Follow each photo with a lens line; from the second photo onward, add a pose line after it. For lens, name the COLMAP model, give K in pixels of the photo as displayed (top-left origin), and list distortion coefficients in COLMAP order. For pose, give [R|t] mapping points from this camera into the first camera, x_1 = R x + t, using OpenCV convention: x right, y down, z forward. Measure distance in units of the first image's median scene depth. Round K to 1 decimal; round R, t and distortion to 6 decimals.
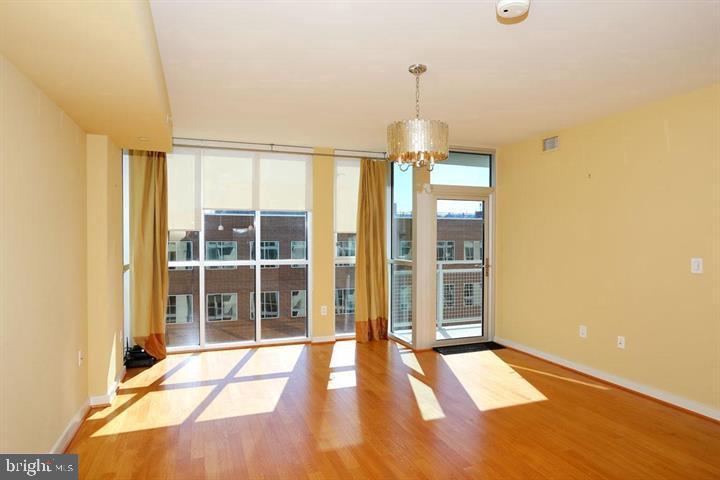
lens RADIAL K [[441.8, 0, 359.7], [0, 441.8, 240.1], [0, 0, 1]] dist [0.002396, 0.003010]
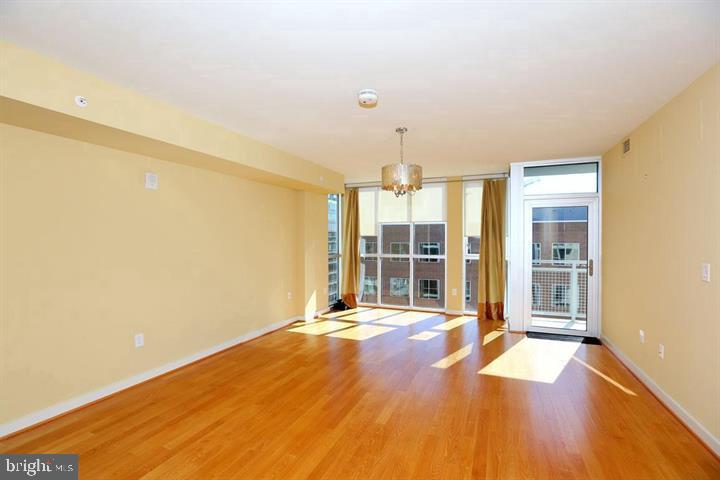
lens RADIAL K [[327.5, 0, 360.4], [0, 327.5, 242.4], [0, 0, 1]] dist [-0.033781, 0.004472]
pose [[0.720053, 0.004651, -0.693903, 0.435345], [-0.001431, 0.999985, 0.005218, -0.004022], [0.693917, -0.002765, 0.720049, 0.048685]]
